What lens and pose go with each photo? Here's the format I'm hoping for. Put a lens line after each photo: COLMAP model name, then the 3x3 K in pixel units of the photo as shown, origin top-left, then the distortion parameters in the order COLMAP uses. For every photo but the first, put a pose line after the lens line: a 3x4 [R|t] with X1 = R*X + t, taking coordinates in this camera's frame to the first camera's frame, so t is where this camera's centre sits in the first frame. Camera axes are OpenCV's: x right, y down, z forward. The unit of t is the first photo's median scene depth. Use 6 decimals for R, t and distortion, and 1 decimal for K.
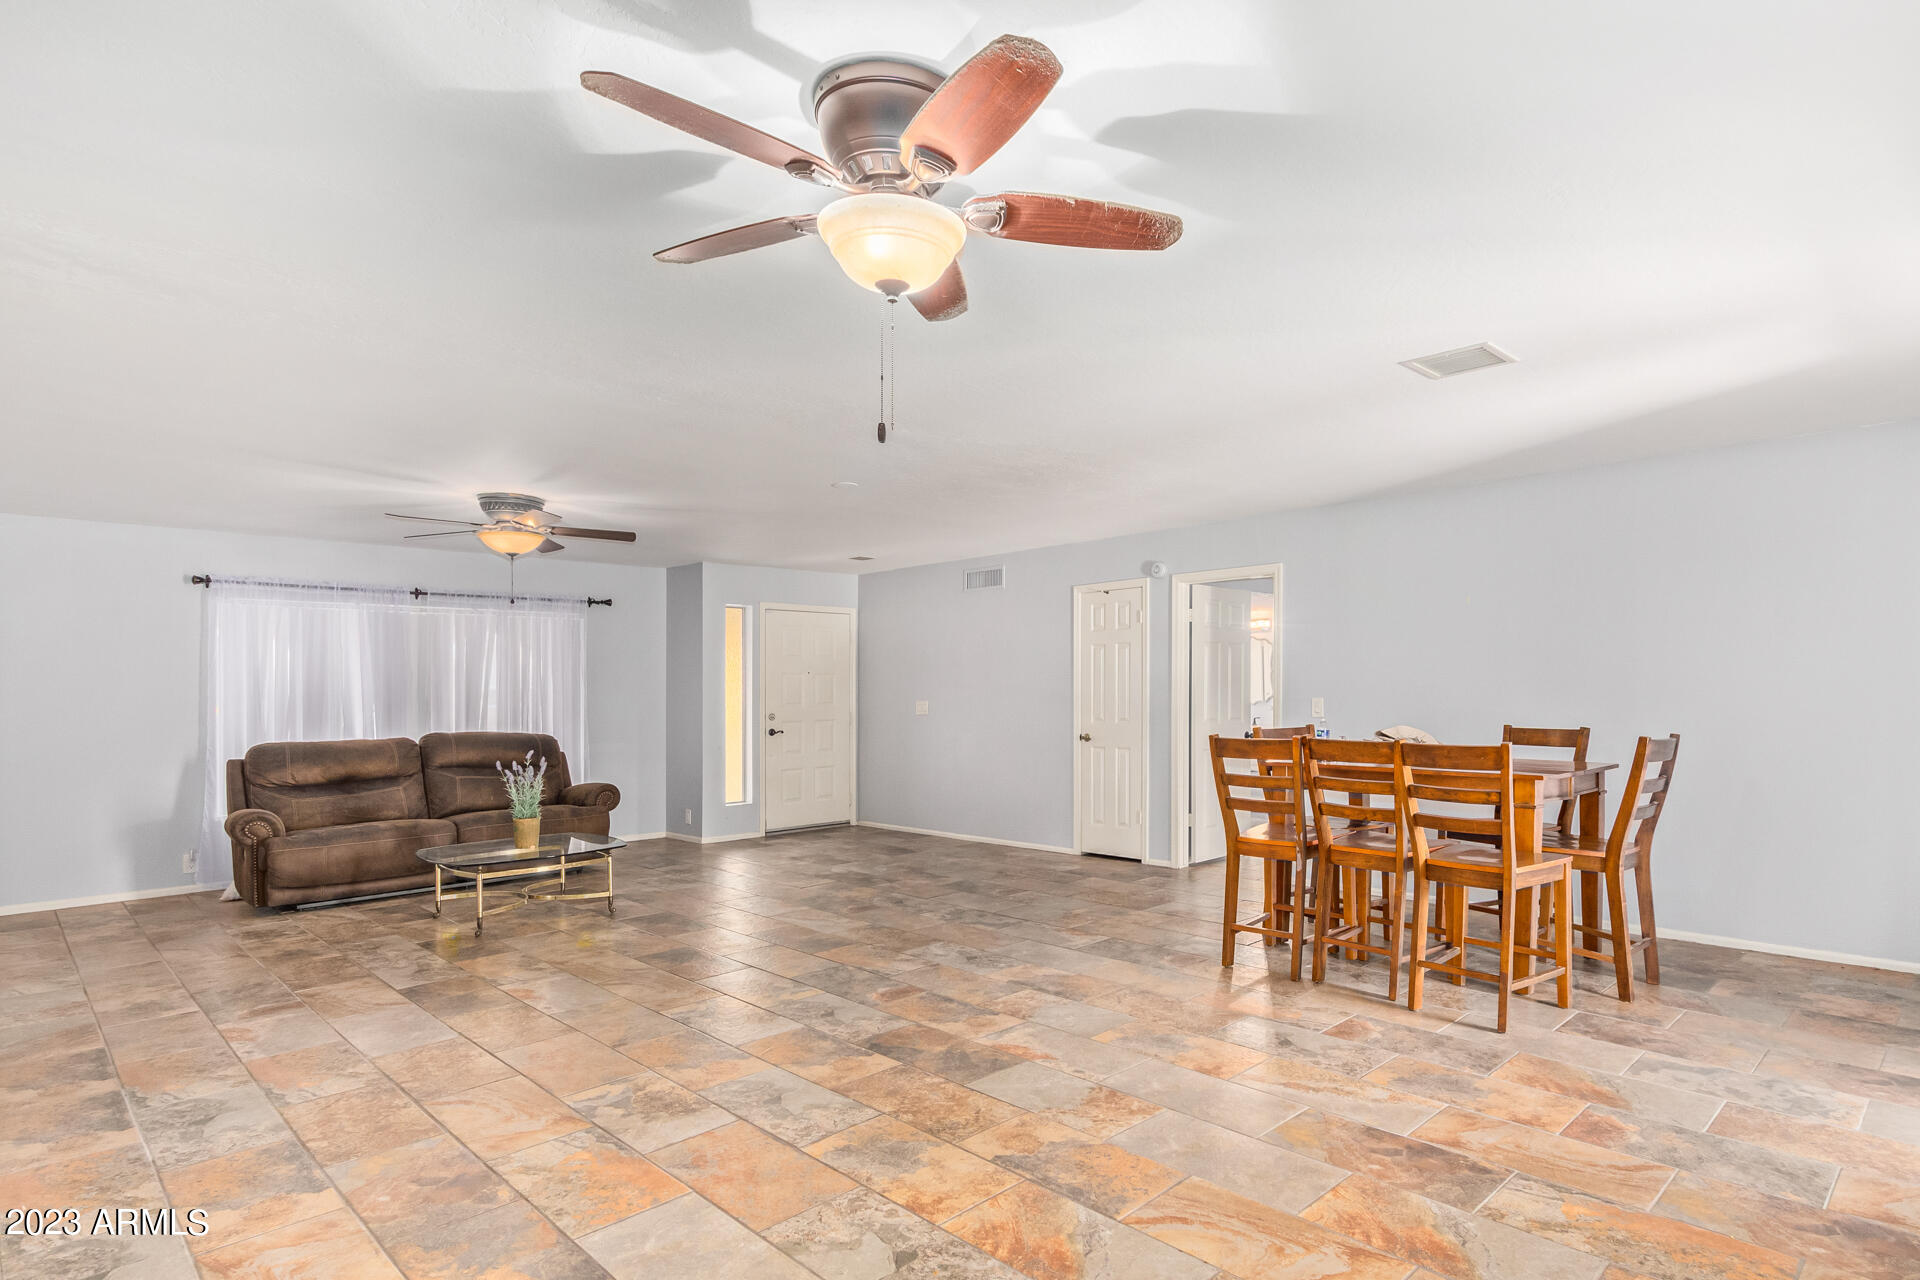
lens RADIAL K [[1015.3, 0, 1075.0], [0, 1015.3, 679.8], [0, 0, 1]] dist [-0.000099, -0.000721]
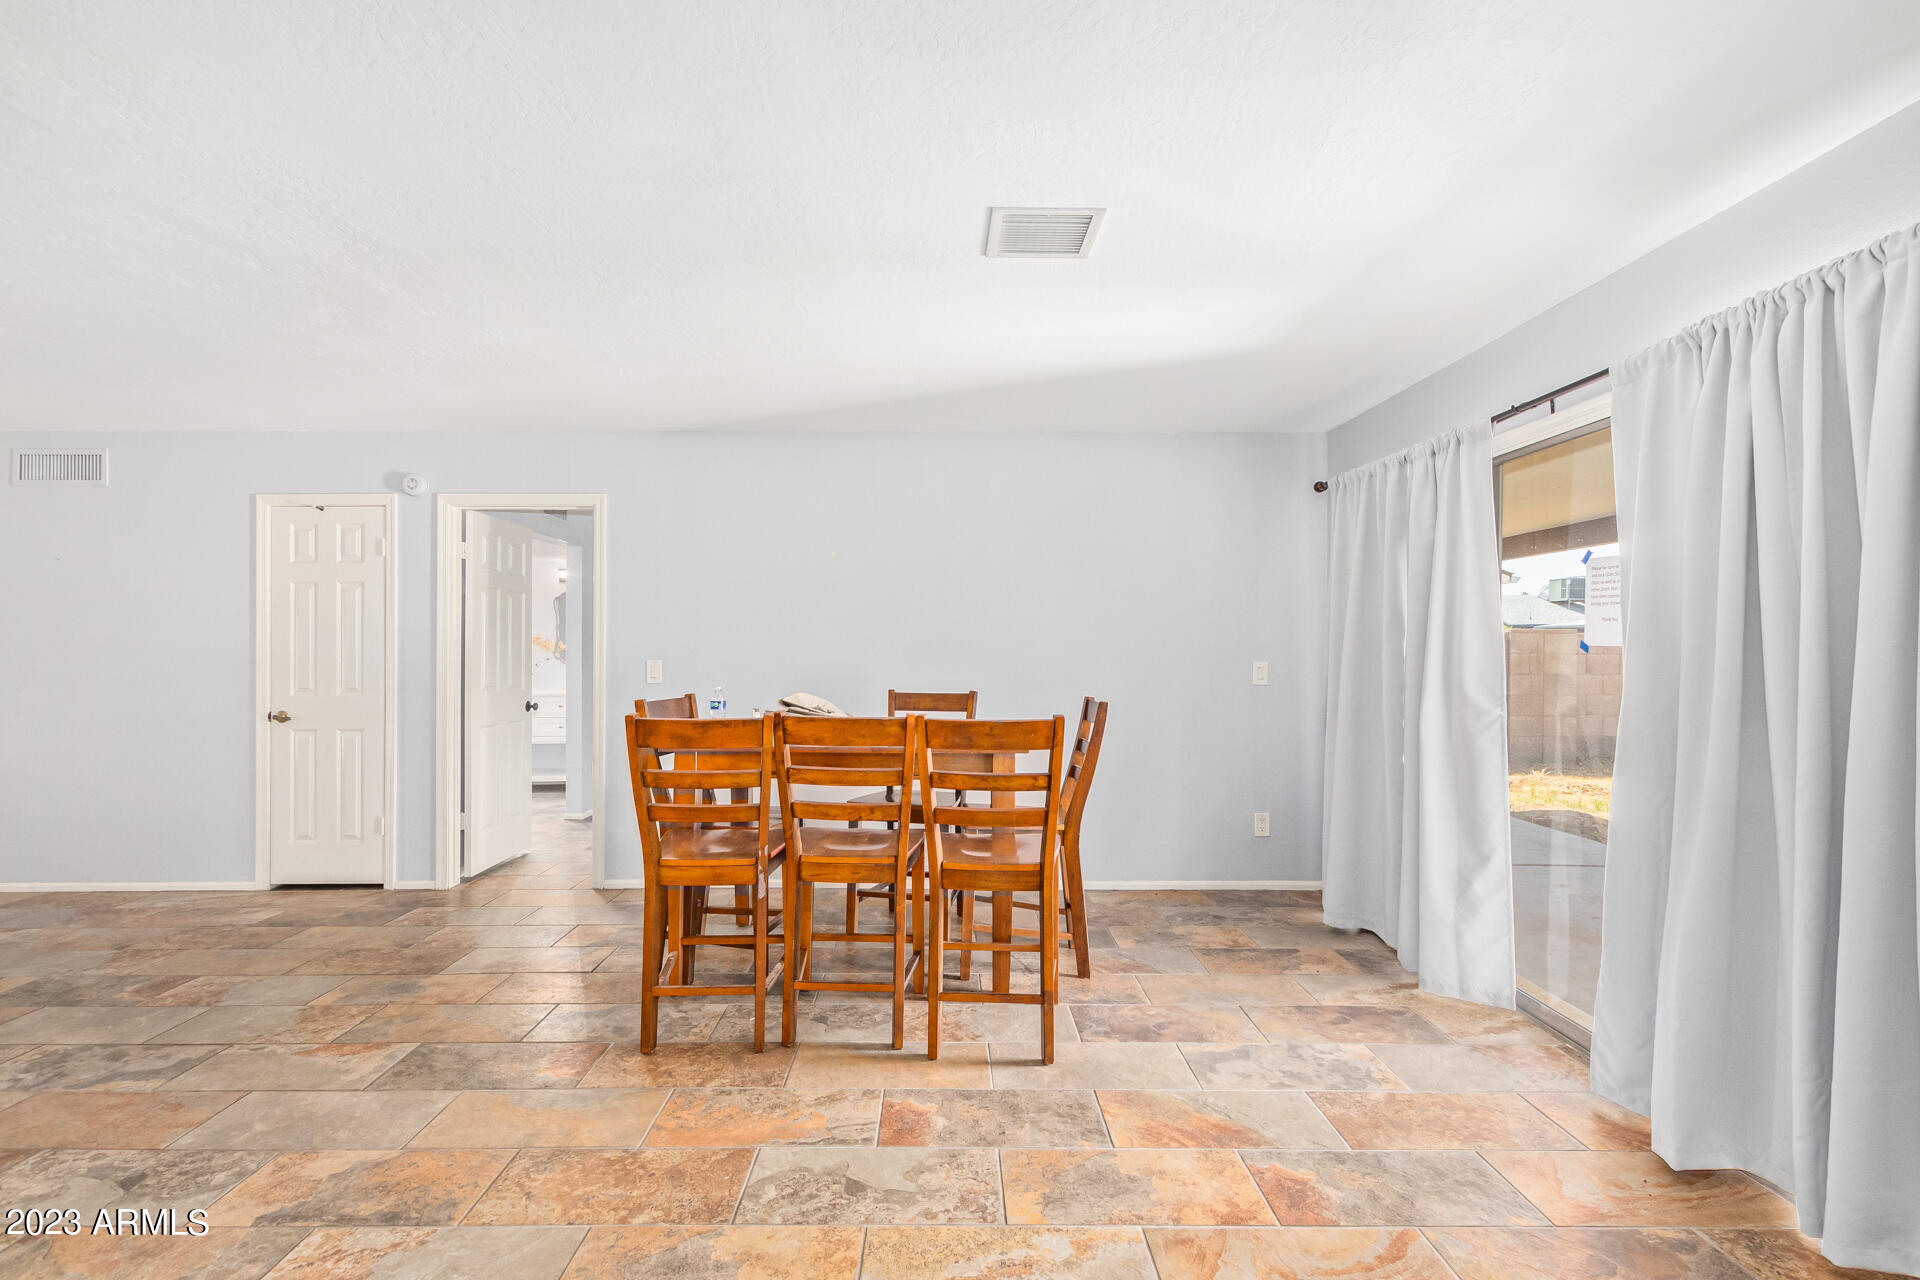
lens RADIAL K [[882.8, 0, 940.8], [0, 882.8, 654.1], [0, 0, 1]] dist [0.009800, -0.003884]
pose [[0.736667, 0.006986, 0.676219, -0.092496], [-0.014802, 0.999874, 0.005795, 0.006441], [-0.676093, -0.014279, 0.736678, 0.361751]]
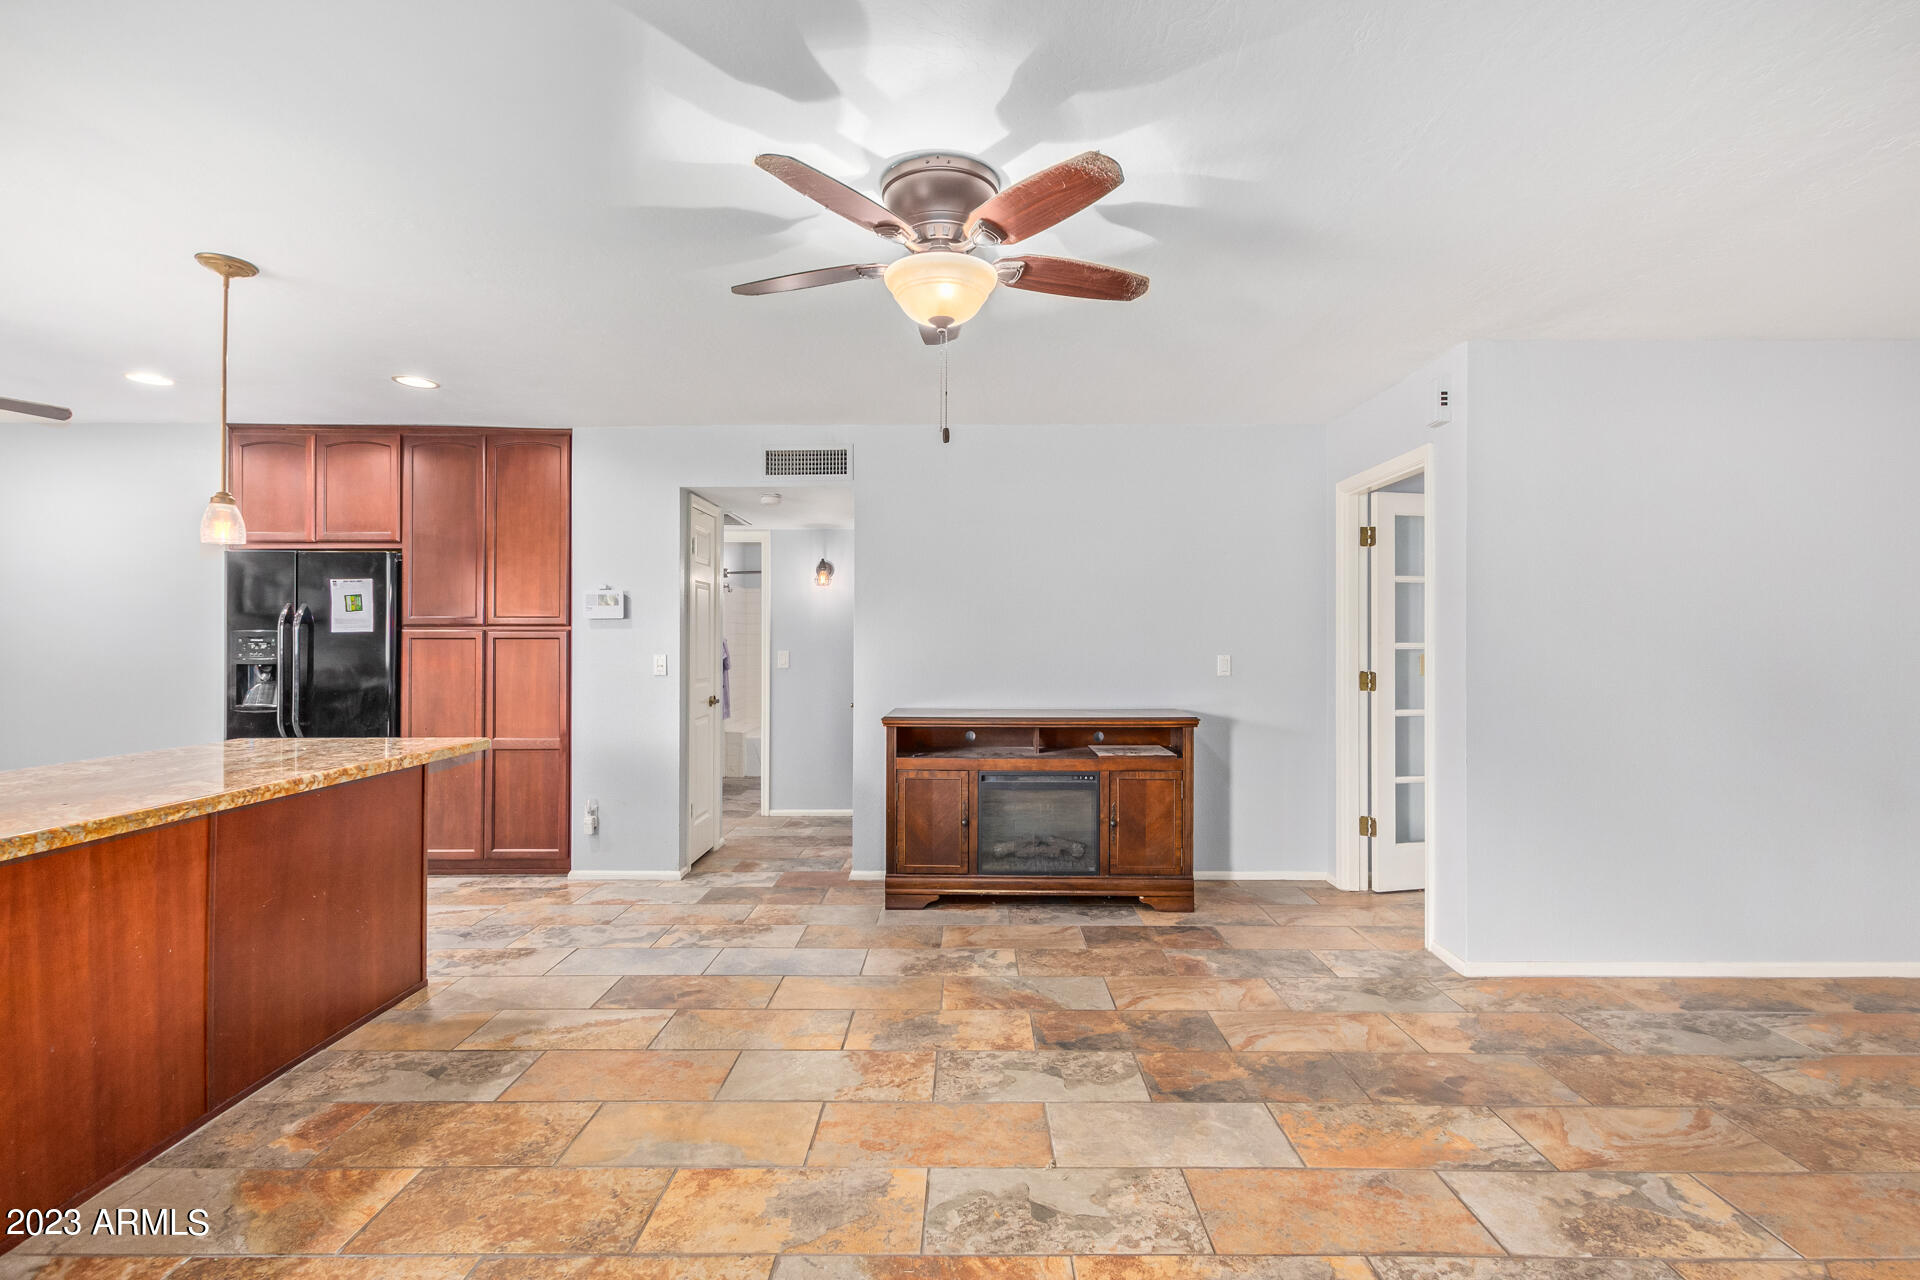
lens RADIAL K [[882.8, 0, 976.4], [0, 882.8, 636.3], [0, 0, 1]] dist [0.009800, -0.003884]
pose [[-0.739874, 0.005483, -0.672723, 0.186682], [0.013063, 0.999895, -0.006218, 0.006777], [0.672618, -0.013388, -0.739869, 0.659534]]
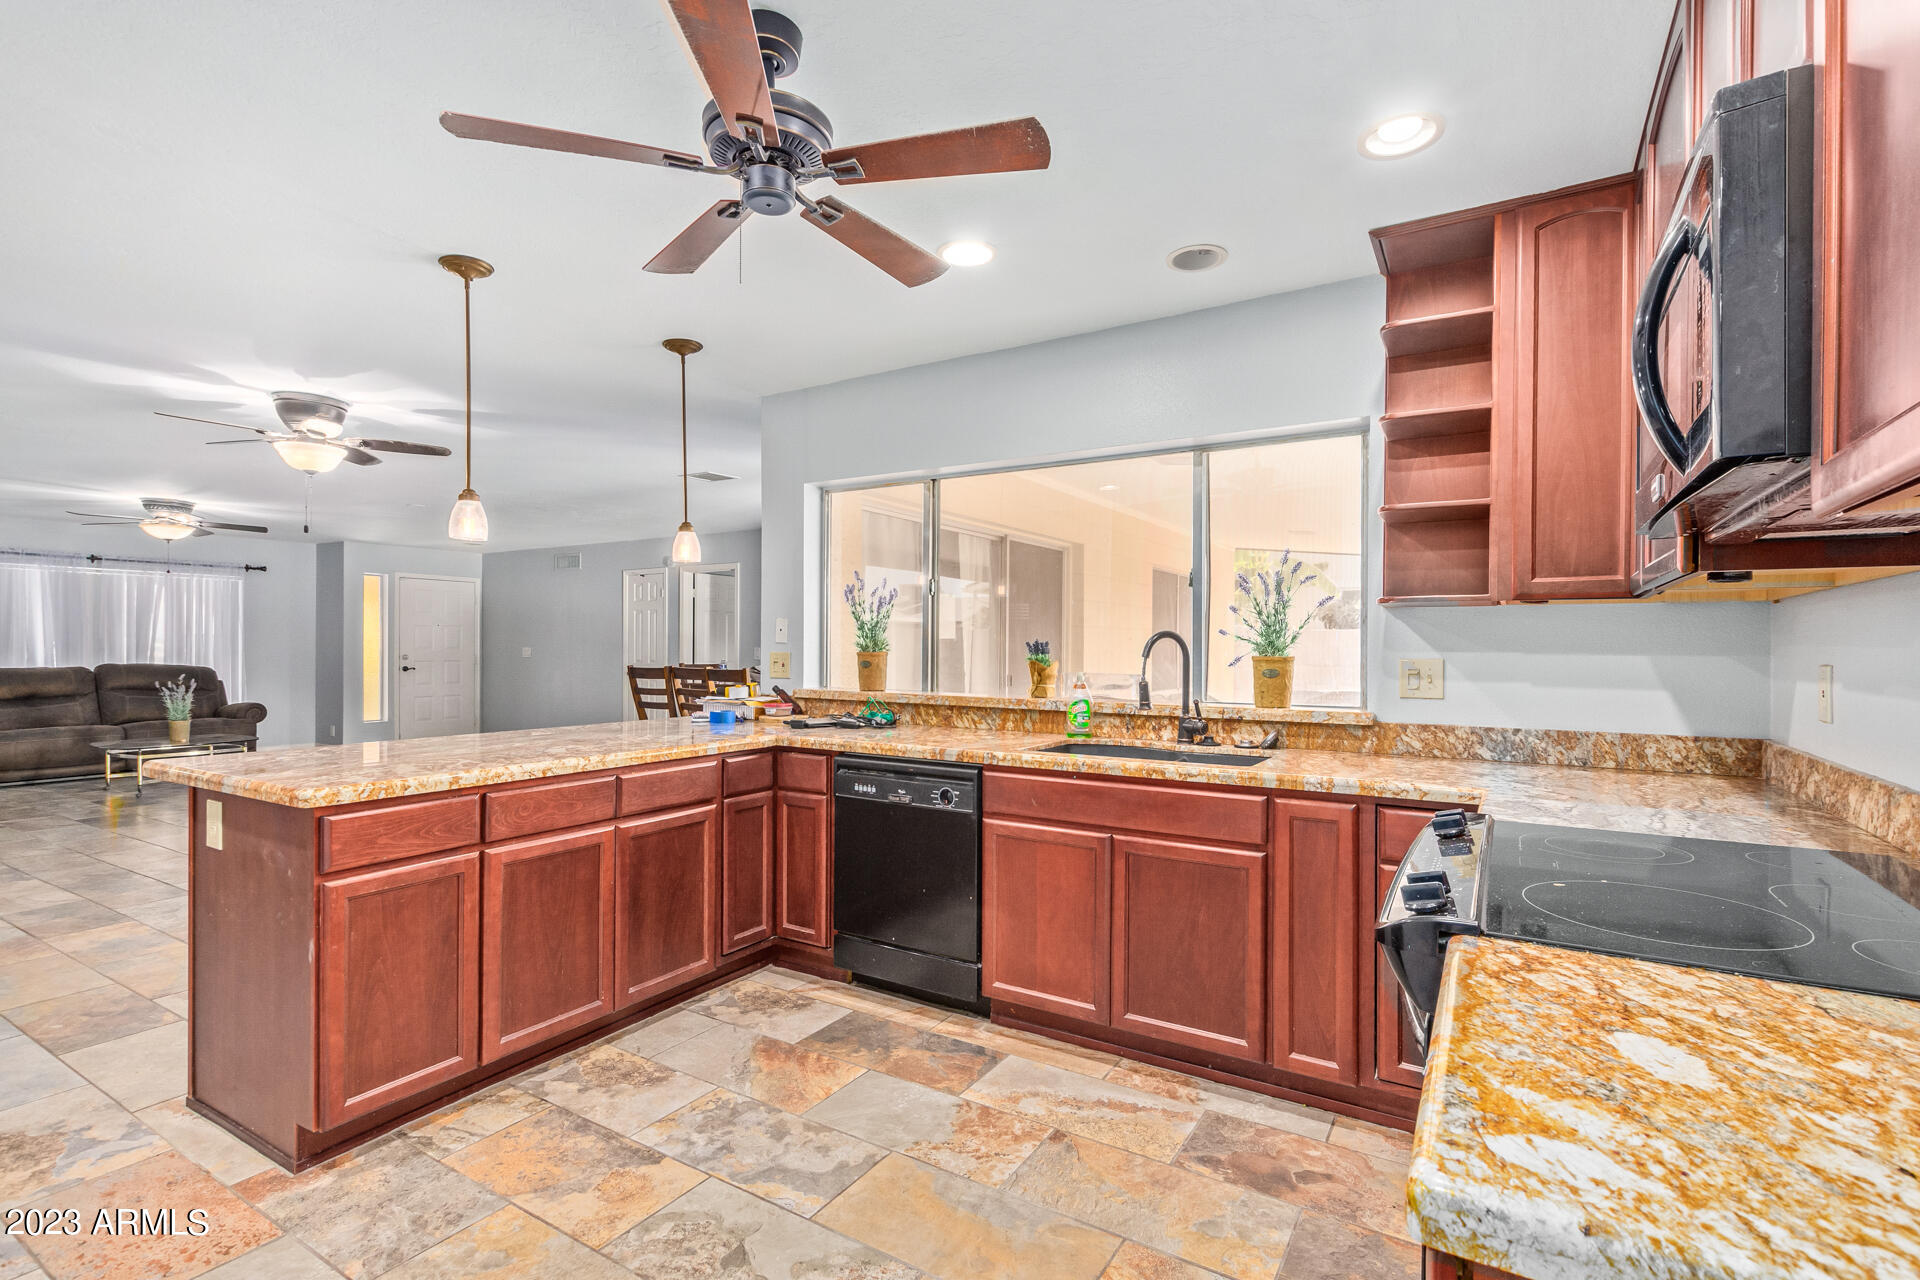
lens RADIAL K [[882.8, 0, 957.8], [0, 882.8, 647.8], [0, 0, 1]] dist [0.009800, -0.003884]
pose [[0.980594, 0.016214, 0.195377, 0.321677], [-0.018290, 0.999794, 0.008826, 0.000512], [-0.195193, -0.012228, 0.980689, -0.492209]]
